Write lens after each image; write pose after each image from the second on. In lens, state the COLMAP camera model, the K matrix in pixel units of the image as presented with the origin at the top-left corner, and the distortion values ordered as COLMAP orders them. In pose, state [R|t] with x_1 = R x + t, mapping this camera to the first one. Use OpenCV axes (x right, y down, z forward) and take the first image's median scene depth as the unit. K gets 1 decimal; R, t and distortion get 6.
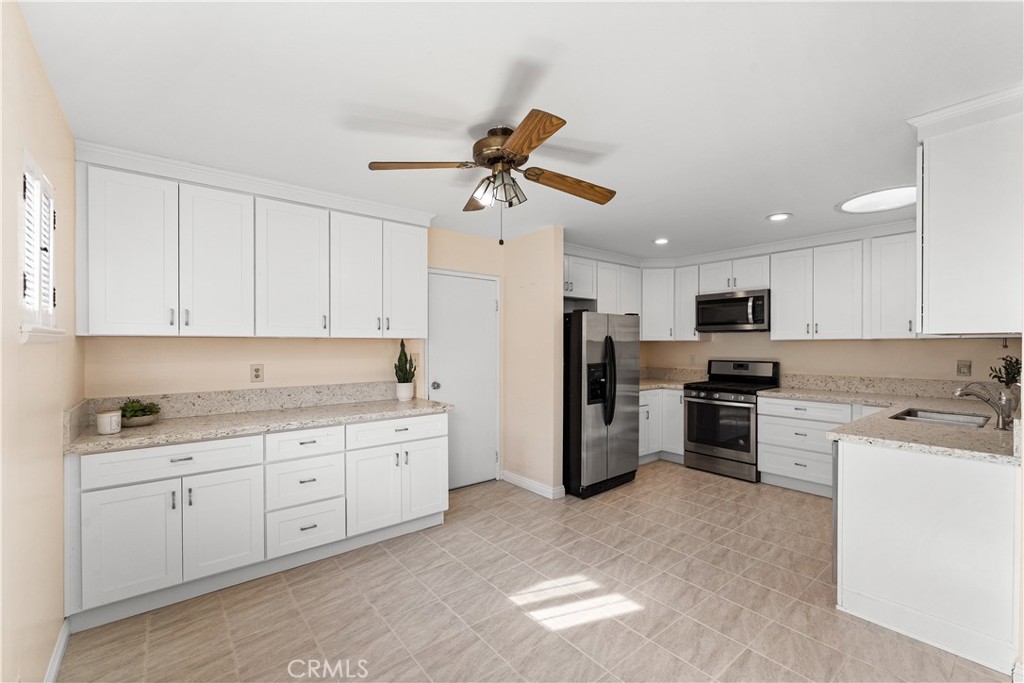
lens RADIAL K [[430.1, 0, 510.8], [0, 430.1, 345.0], [0, 0, 1]] dist [0.003299, 0.000207]
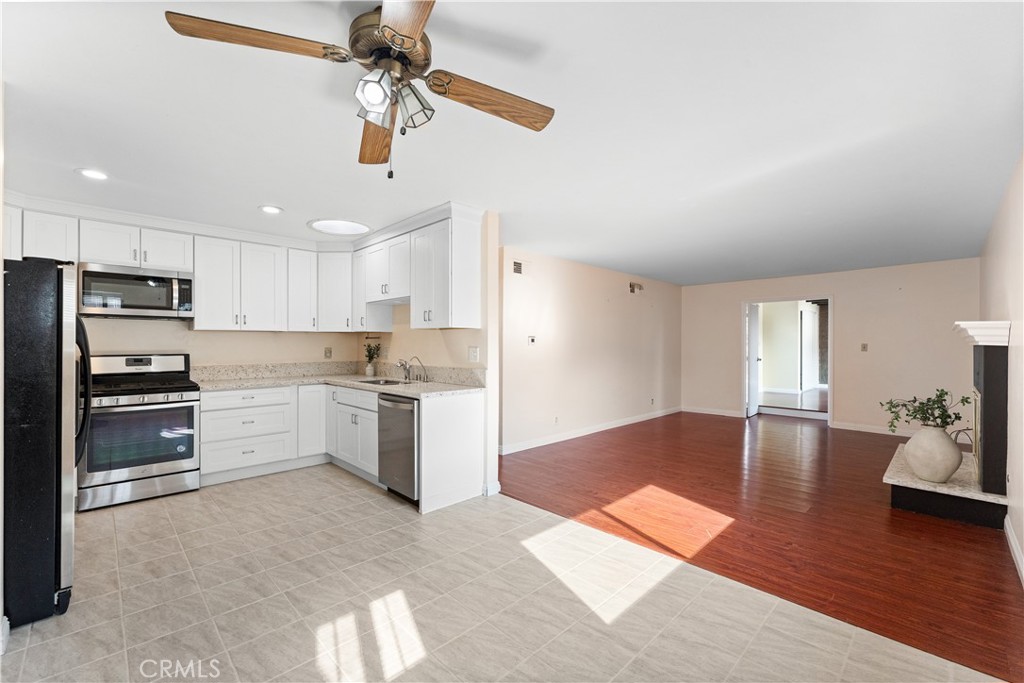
lens RADIAL K [[427.5, 0, 512.0], [0, 427.5, 341.5], [0, 0, 1]] dist [-0.001570, -0.000123]
pose [[-0.093180, 0.005311, 0.995635, -0.454461], [-0.001170, 0.999985, -0.005443, 0.022769], [-0.995649, -0.001672, -0.093172, 0.534209]]
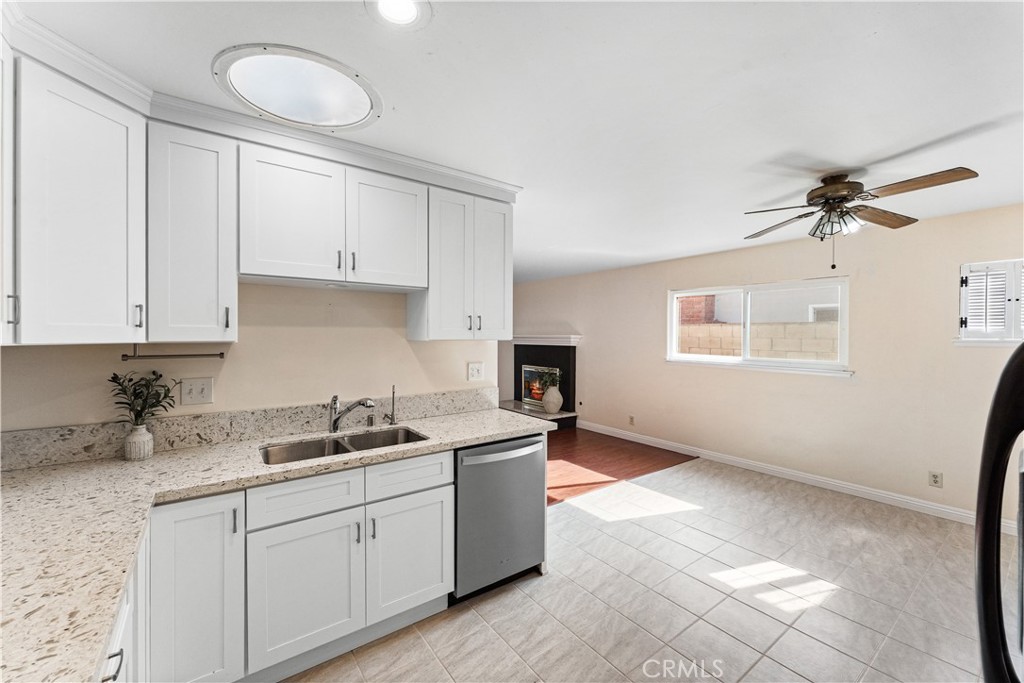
lens RADIAL K [[414.7, 0, 512.9], [0, 414.7, 334.8], [0, 0, 1]] dist [0.001069, 0.000045]
pose [[-0.999228, -0.002352, 0.039226, 0.515513], [-0.002288, 0.999996, 0.001659, -0.025794], [-0.039230, 0.001568, -0.999229, 1.366957]]
